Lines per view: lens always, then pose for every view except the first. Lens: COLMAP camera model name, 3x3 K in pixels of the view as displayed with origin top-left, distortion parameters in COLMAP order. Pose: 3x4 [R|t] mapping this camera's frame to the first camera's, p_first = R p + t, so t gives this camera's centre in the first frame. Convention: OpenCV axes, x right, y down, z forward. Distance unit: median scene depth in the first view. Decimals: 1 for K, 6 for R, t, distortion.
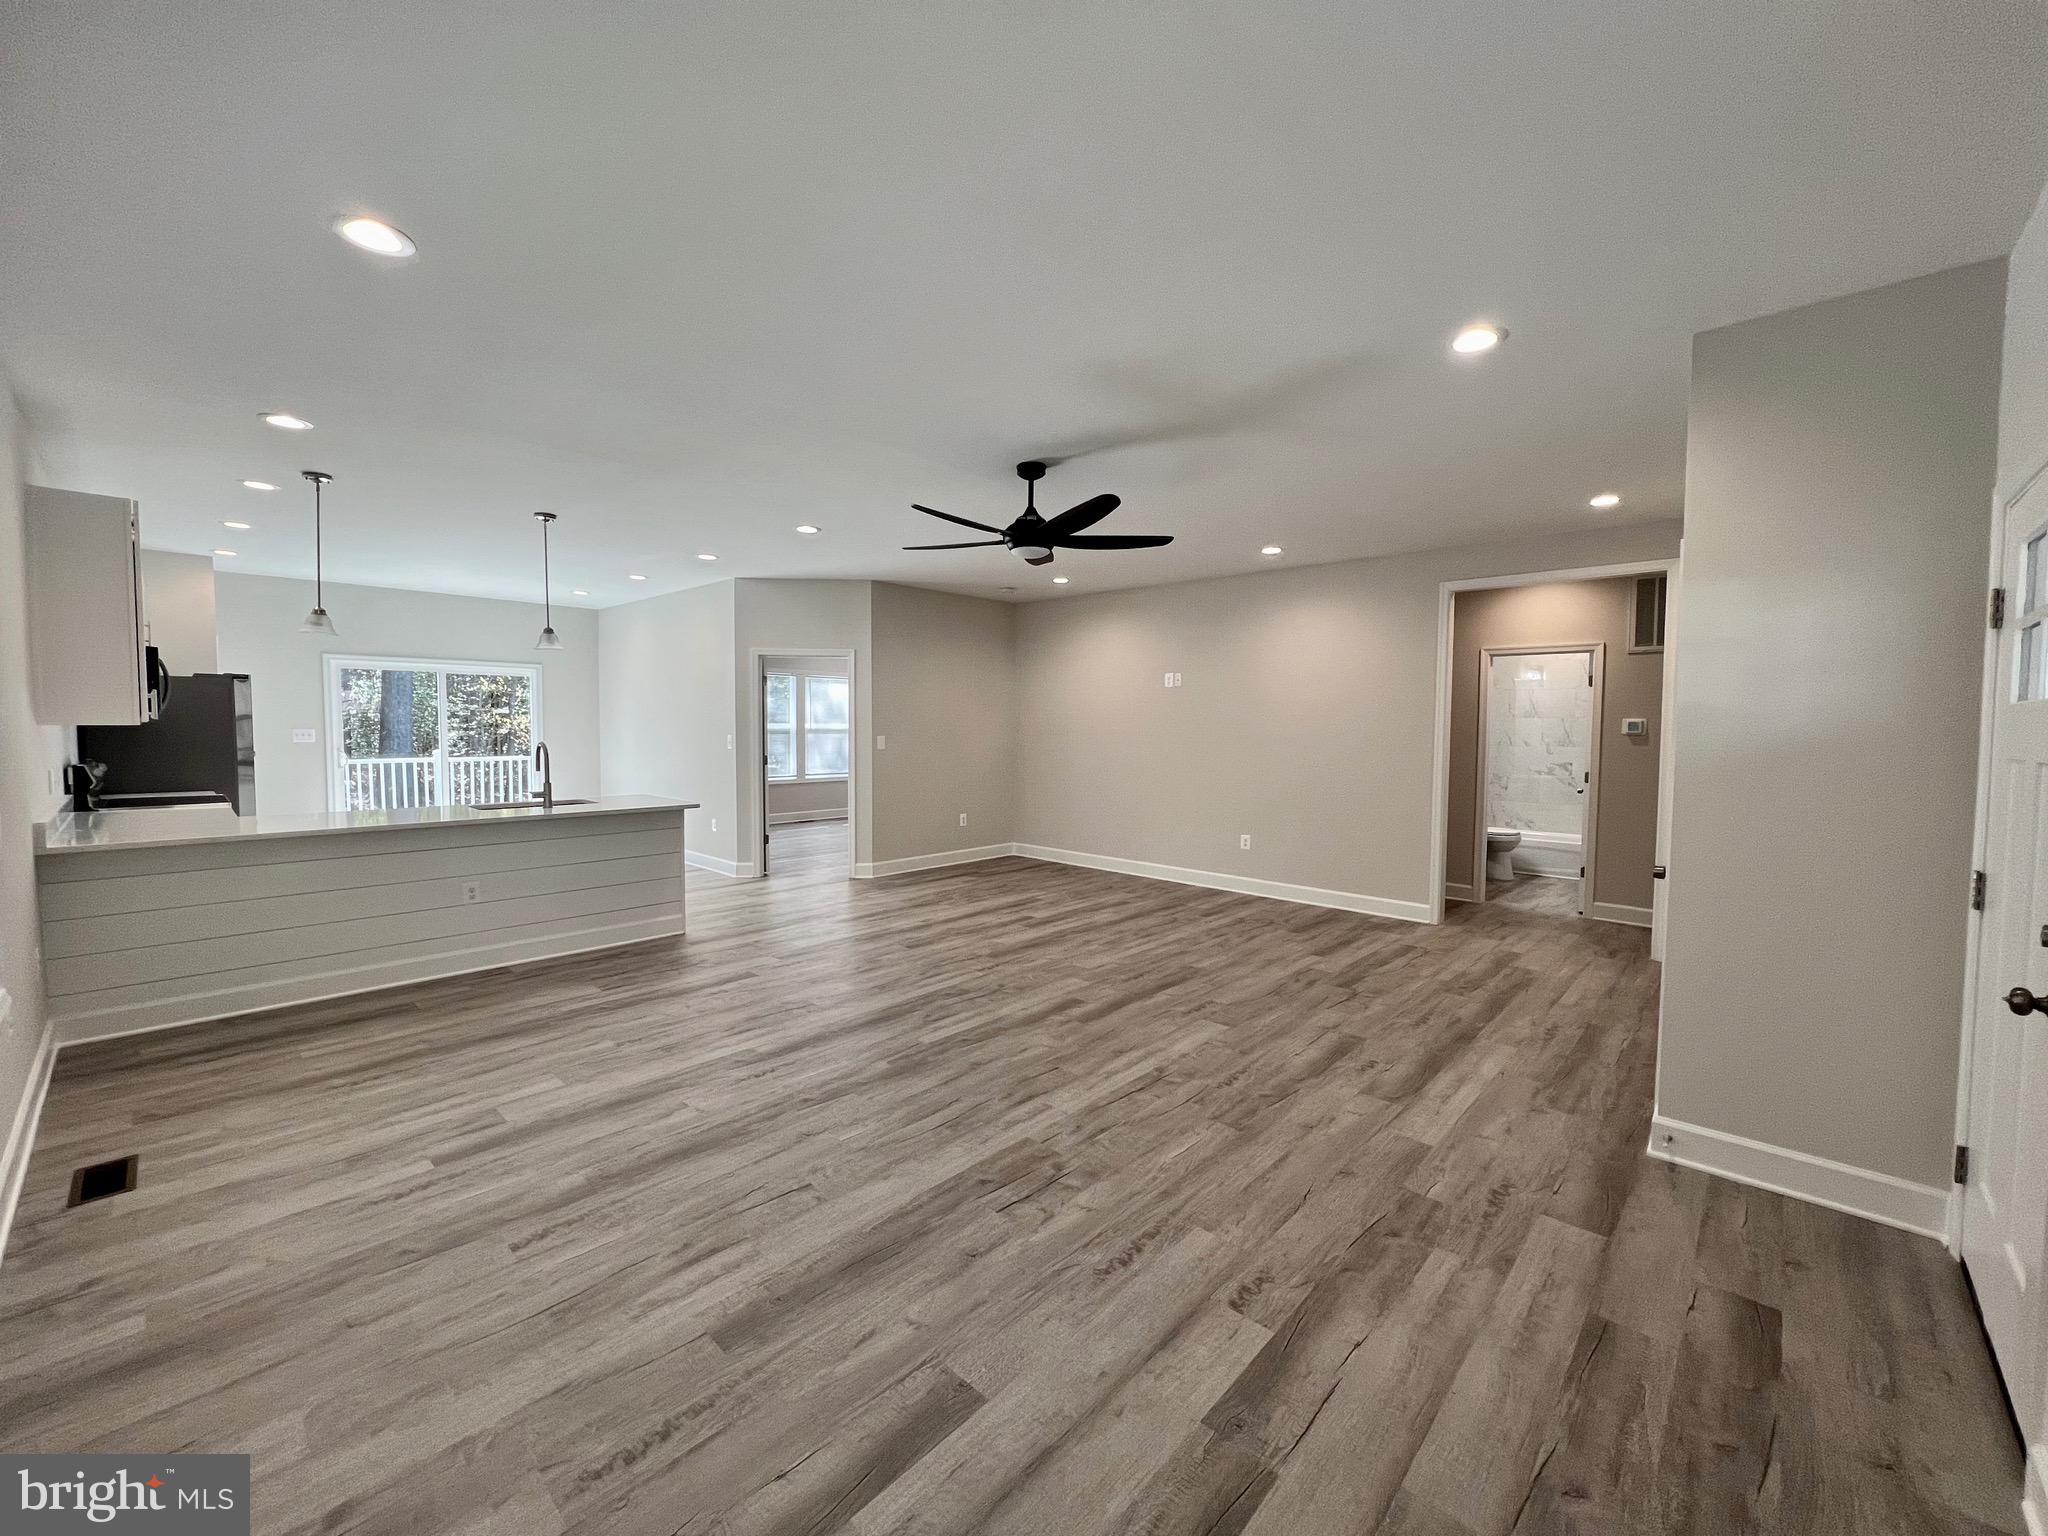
lens RADIAL K [[815.9, 0, 1020.2], [0, 815.9, 762.1], [0, 0, 1]] dist [0.000139, -0.000188]
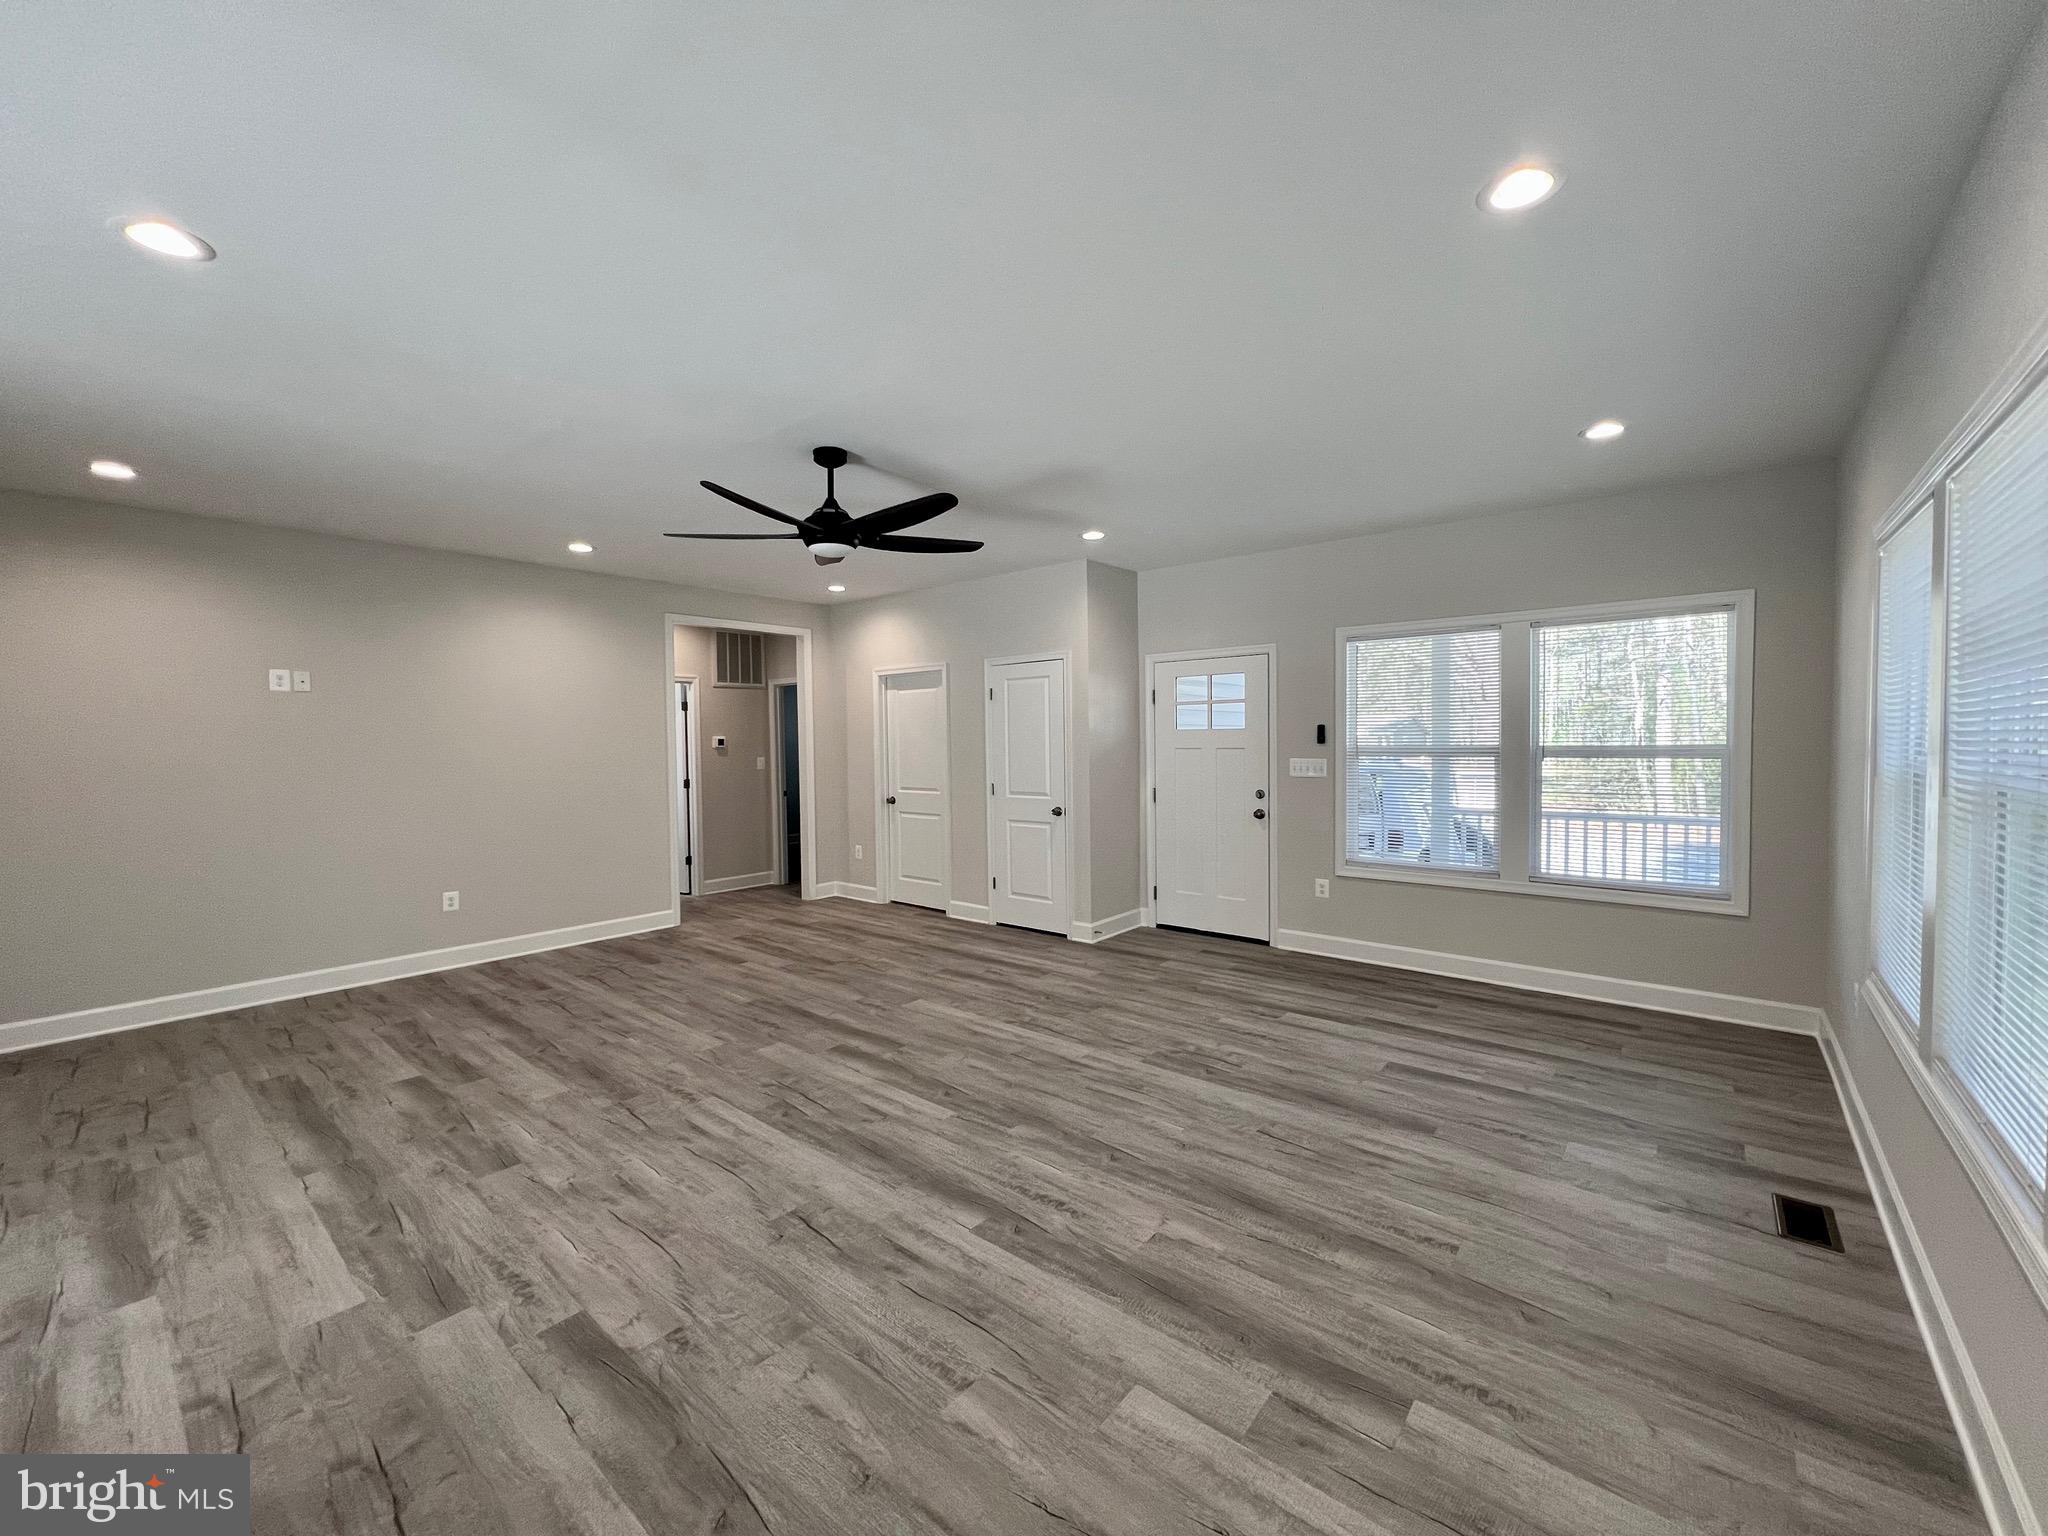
lens RADIAL K [[815.9, 0, 1020.2], [0, 815.9, 762.1], [0, 0, 1]] dist [0.000139, -0.000188]
pose [[-0.055009, -0.038966, 0.997725, -0.881107], [0.058530, 0.997394, 0.042180, -0.056808], [-0.996769, 0.060718, -0.052585, 0.861449]]
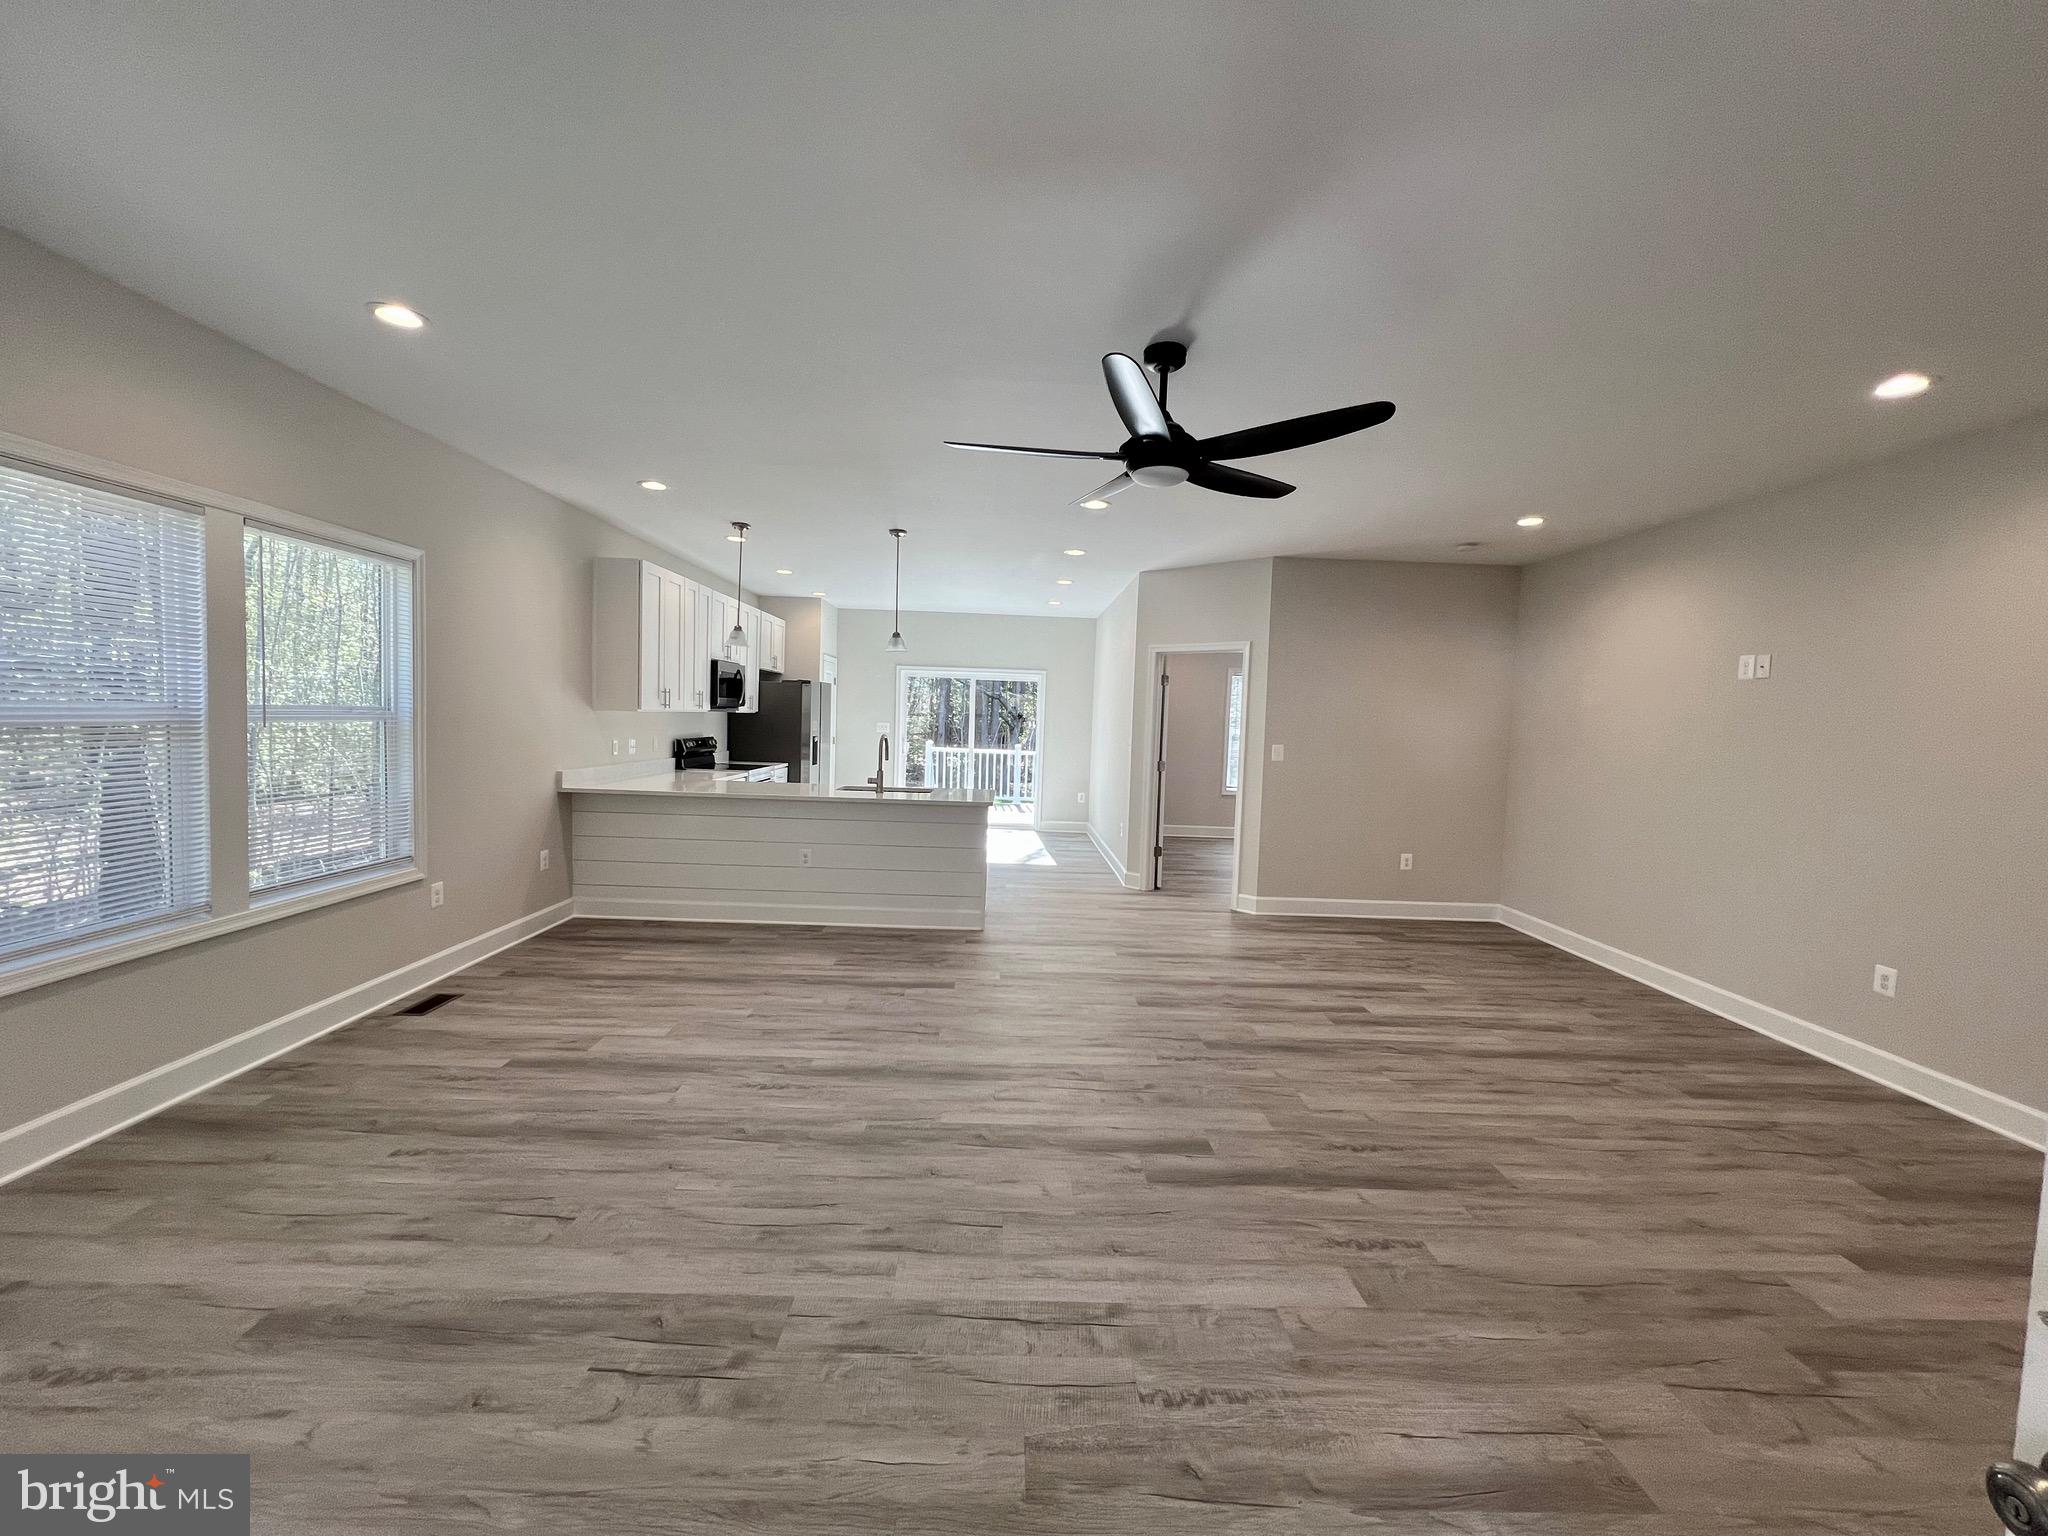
lens RADIAL K [[815.9, 0, 1020.2], [0, 815.9, 762.1], [0, 0, 1]] dist [0.000139, -0.000188]
pose [[0.698534, 0.055358, -0.713432, 0.438928], [-0.063818, 0.997850, 0.014942, -0.019211], [0.712725, 0.035092, 0.700565, 0.439716]]
